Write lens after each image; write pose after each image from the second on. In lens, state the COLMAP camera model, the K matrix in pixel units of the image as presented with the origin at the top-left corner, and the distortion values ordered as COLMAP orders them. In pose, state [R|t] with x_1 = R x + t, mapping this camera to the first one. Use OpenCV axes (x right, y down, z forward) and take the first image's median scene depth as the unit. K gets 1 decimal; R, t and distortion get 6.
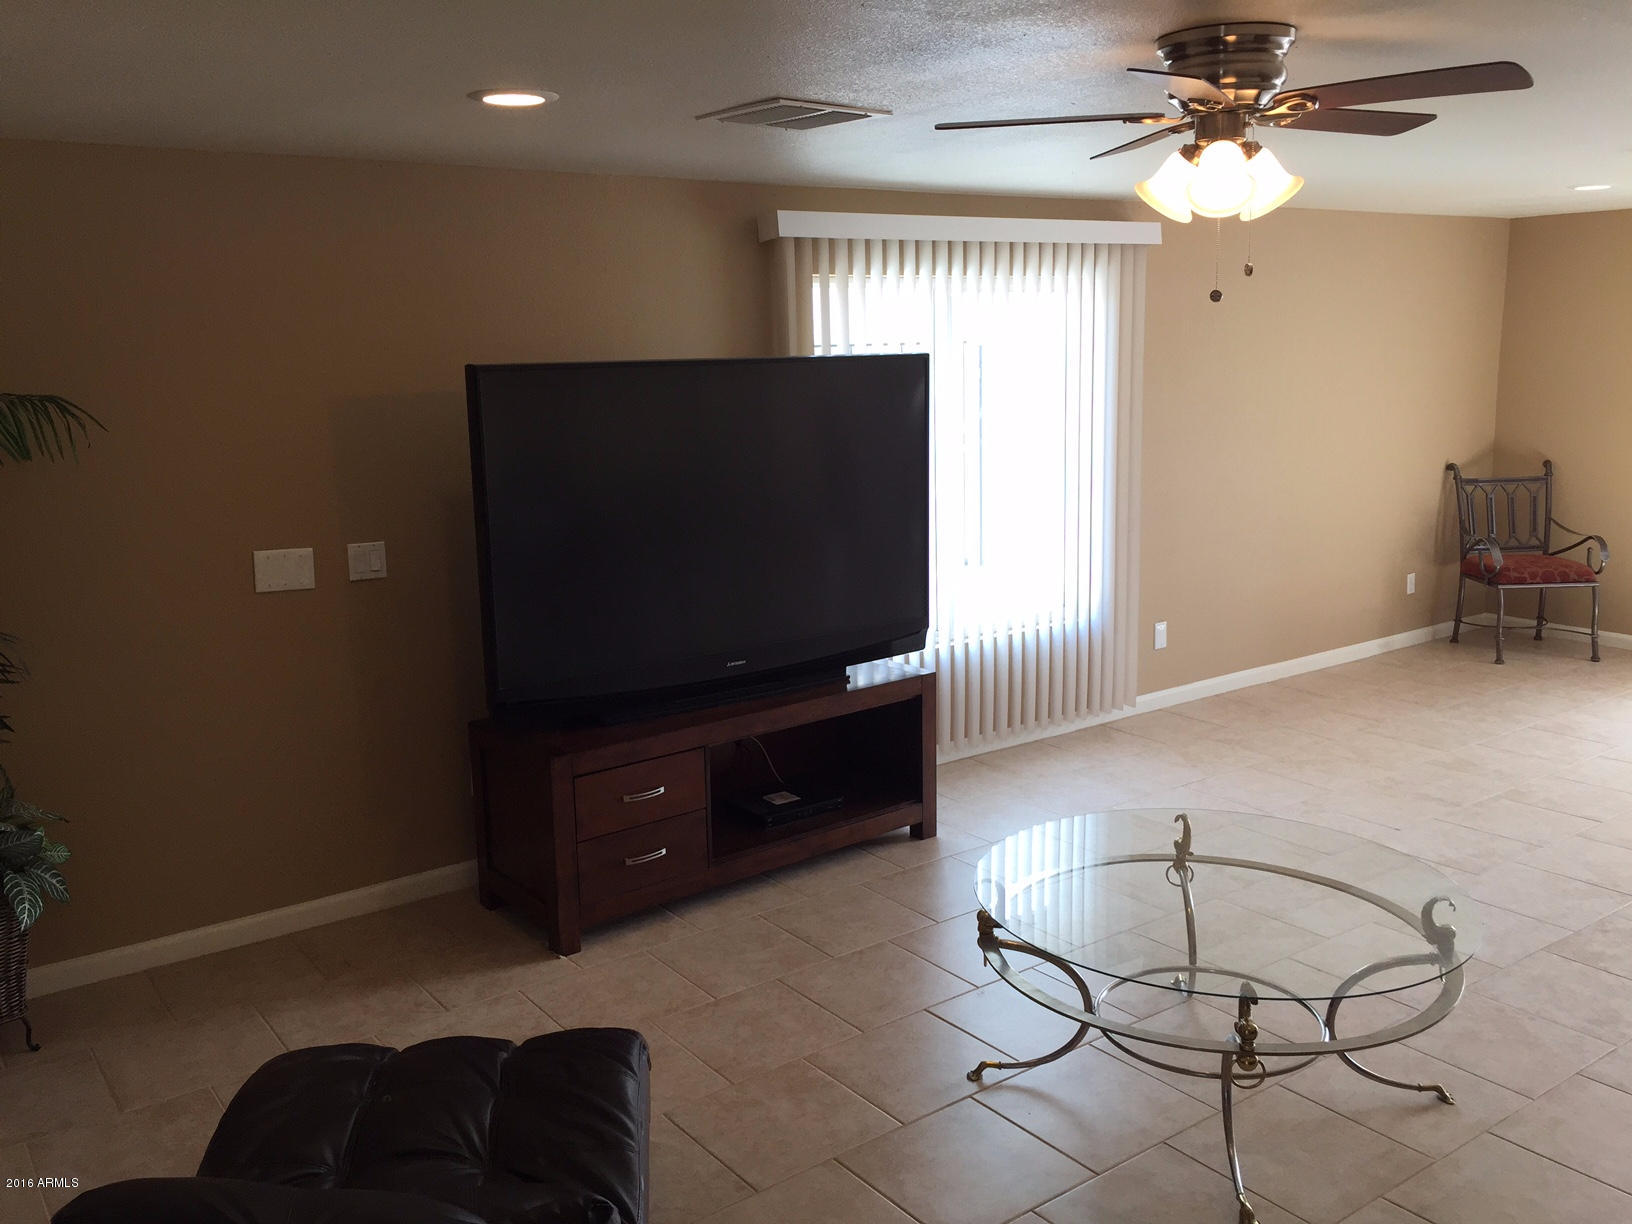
lens RADIAL K [[1399.9, 0, 819.9], [0, 1399.9, 607.2], [0, 0, 1]] dist [0.087481, -0.119277]
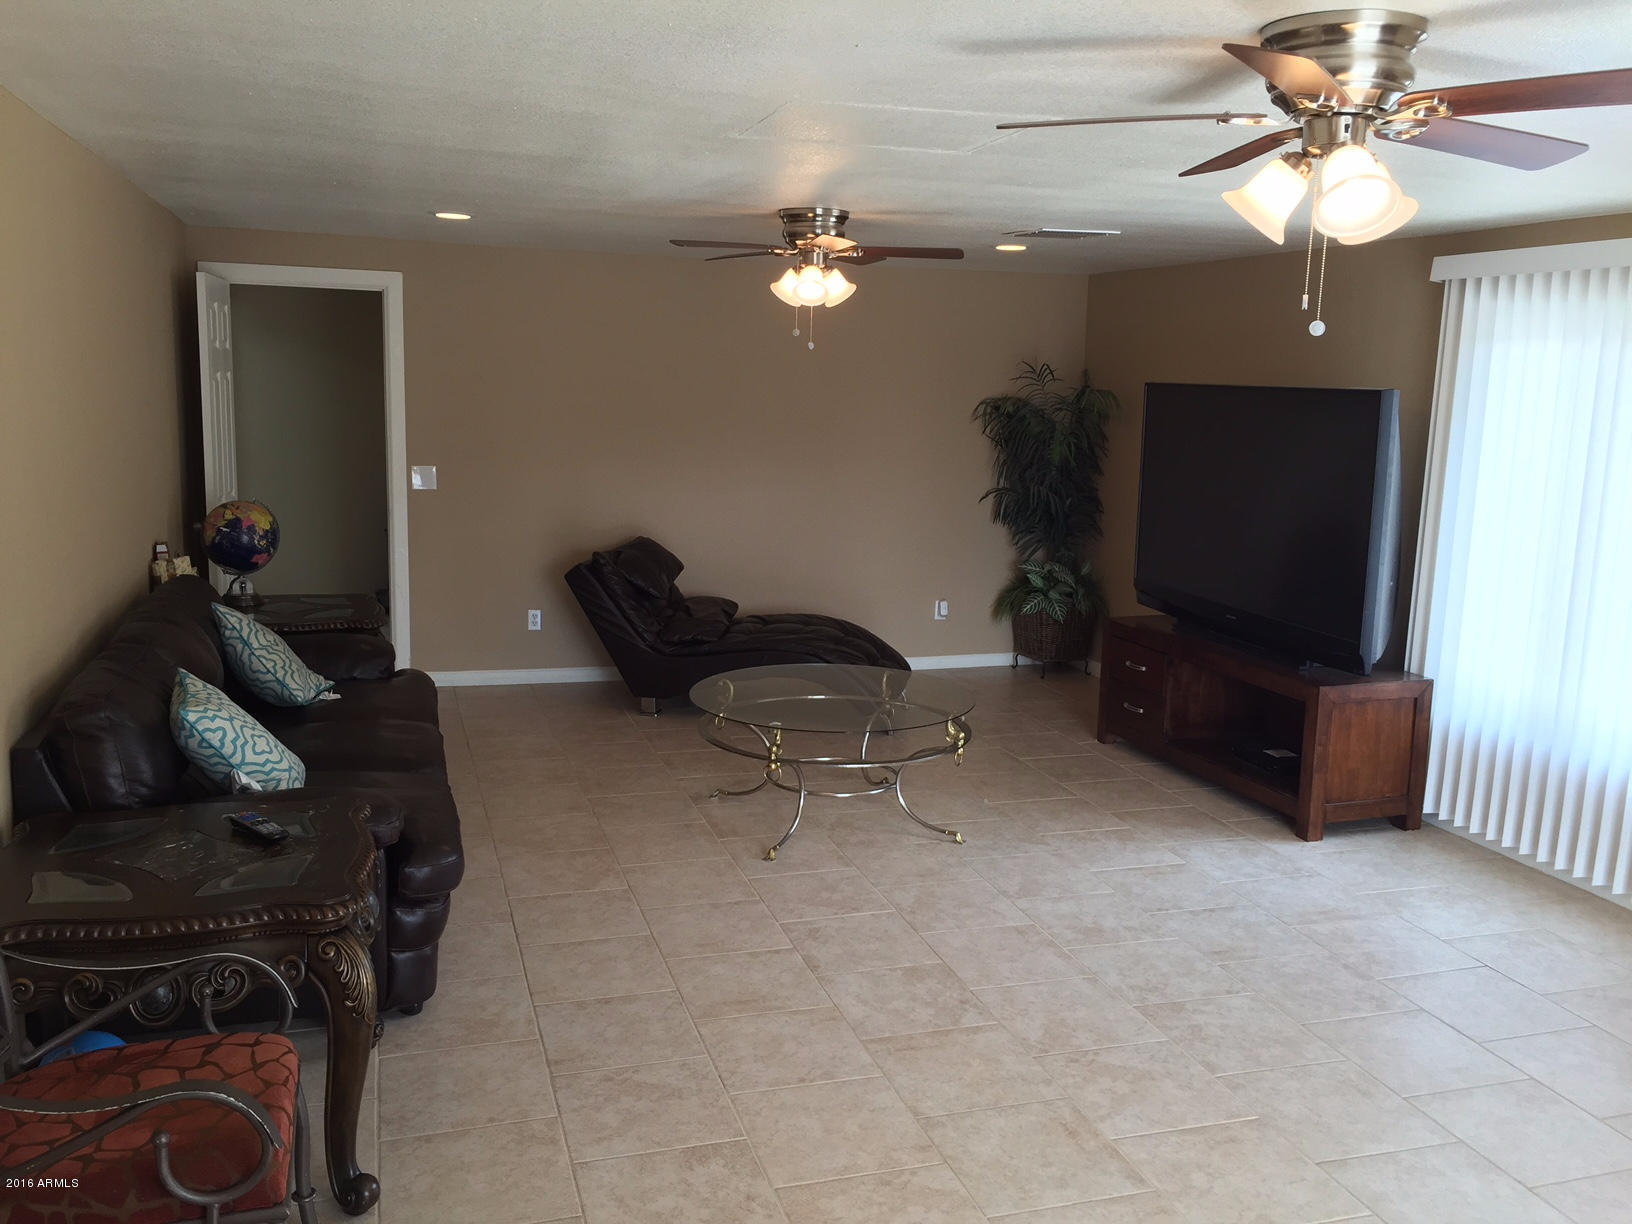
lens RADIAL K [[1399.9, 0, 819.9], [0, 1399.9, 607.2], [0, 0, 1]] dist [0.087481, -0.119277]
pose [[-0.319587, 0.172362, -0.931749, 1.419373], [-0.196987, 0.949748, 0.243257, -0.234597], [0.926855, 0.261284, -0.269574, 1.098189]]
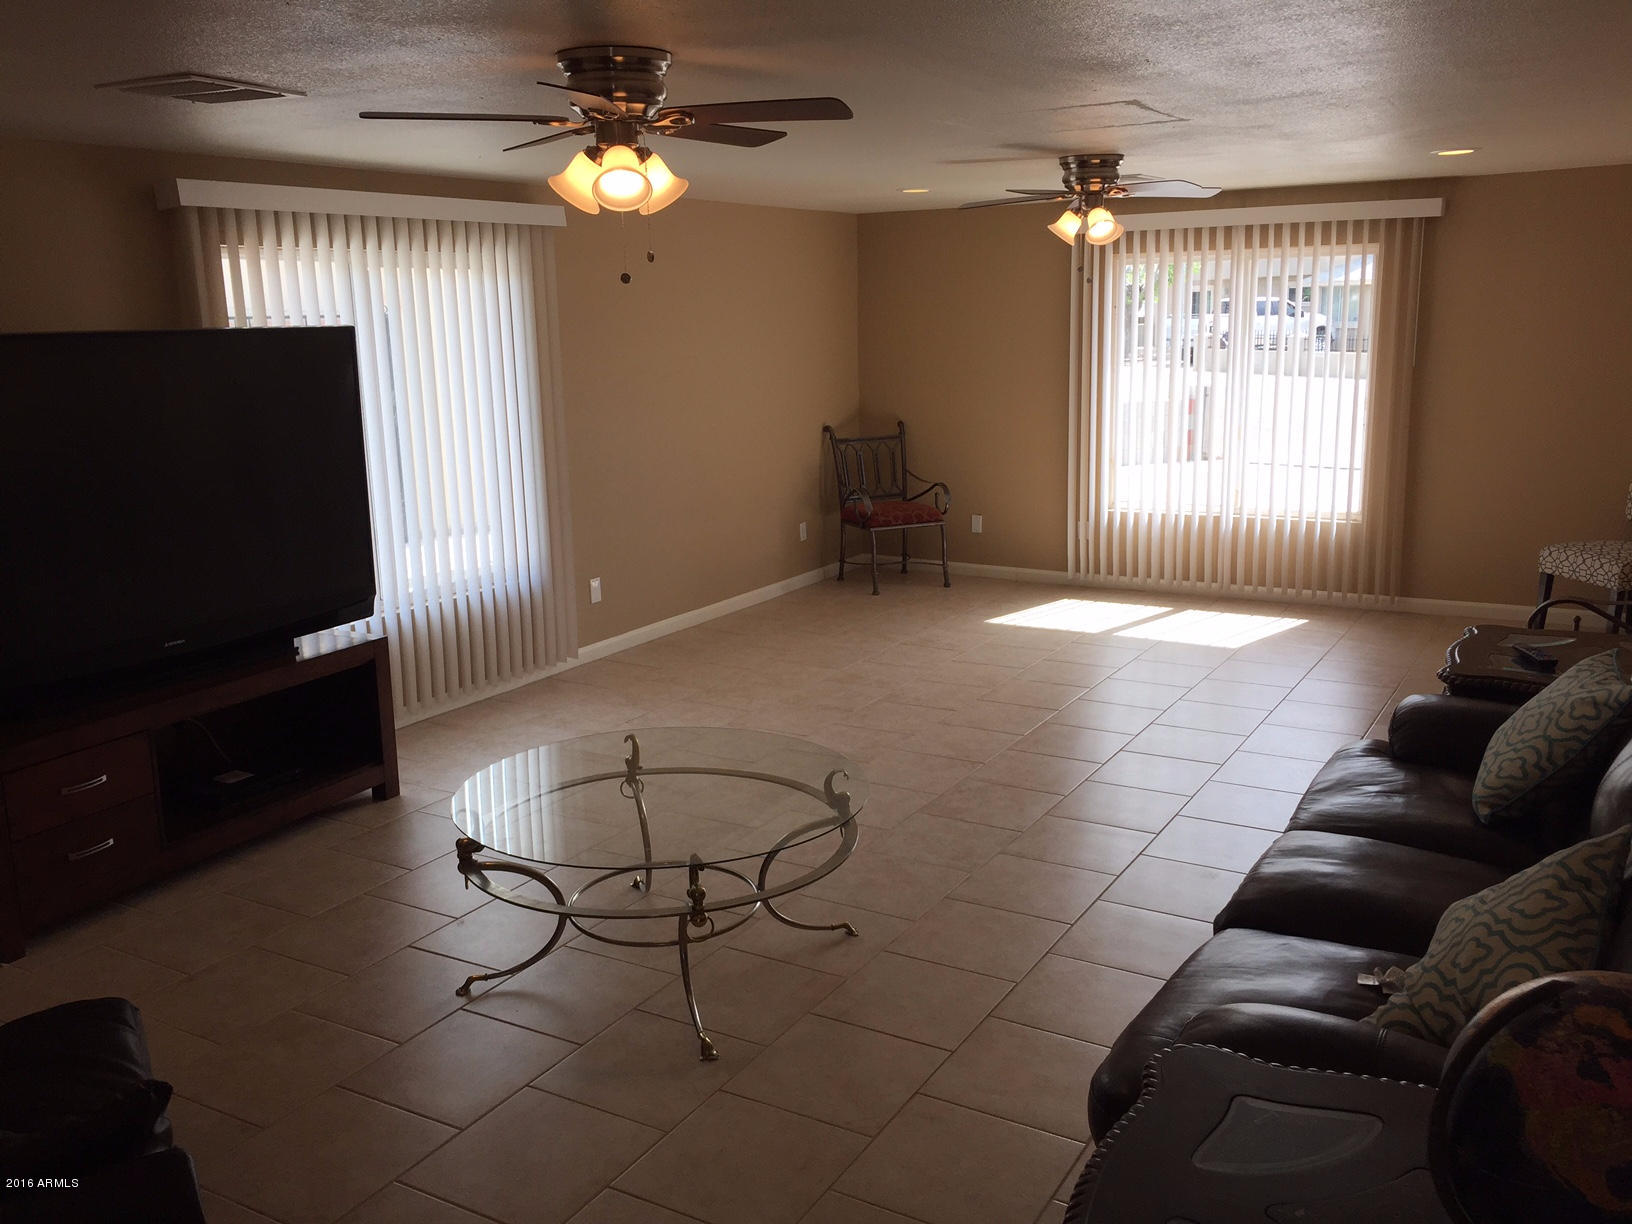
lens RADIAL K [[1399.9, 0, 819.9], [0, 1399.9, 607.2], [0, 0, 1]] dist [0.087481, -0.119277]
pose [[0.917463, -0.079031, 0.389893, -0.033322], [0.072440, 0.996872, 0.031604, 0.018053], [-0.391171, -0.000752, 0.920318, -0.094604]]
